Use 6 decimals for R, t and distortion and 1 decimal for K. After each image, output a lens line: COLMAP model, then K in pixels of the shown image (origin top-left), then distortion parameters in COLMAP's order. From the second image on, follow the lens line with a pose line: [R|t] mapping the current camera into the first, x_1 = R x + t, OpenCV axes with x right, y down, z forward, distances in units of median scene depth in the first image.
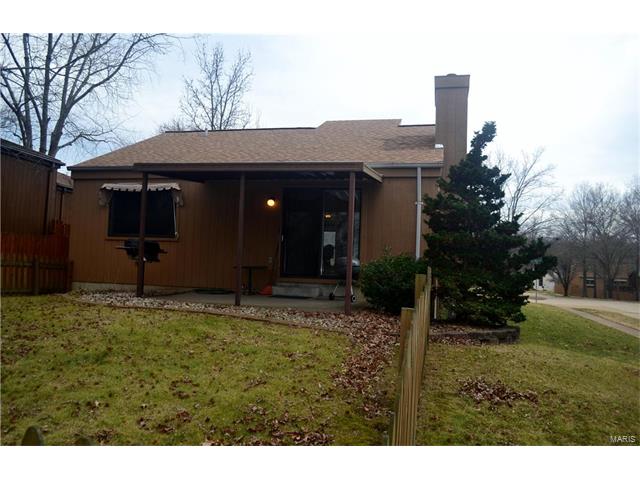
lens RADIAL K [[543.3, 0, 320.0], [0, 543.3, 240.0], [0, 0, 1]] dist [-0.068596, 0.000991]
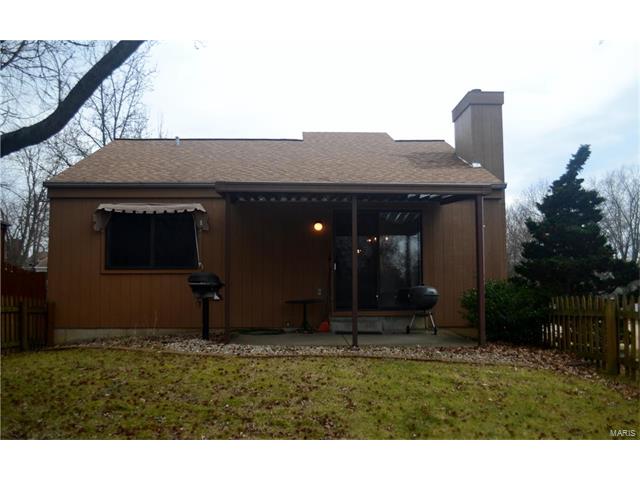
lens RADIAL K [[621.2, 0, 320.0], [0, 621.2, 240.0], [0, 0, 1]] dist [-0.062191, -0.004347]
pose [[0.962206, -0.015690, 0.271870, -0.345605], [0.025542, 0.999137, -0.032739, -0.013147], [-0.271122, 0.038446, 0.961777, 0.031159]]
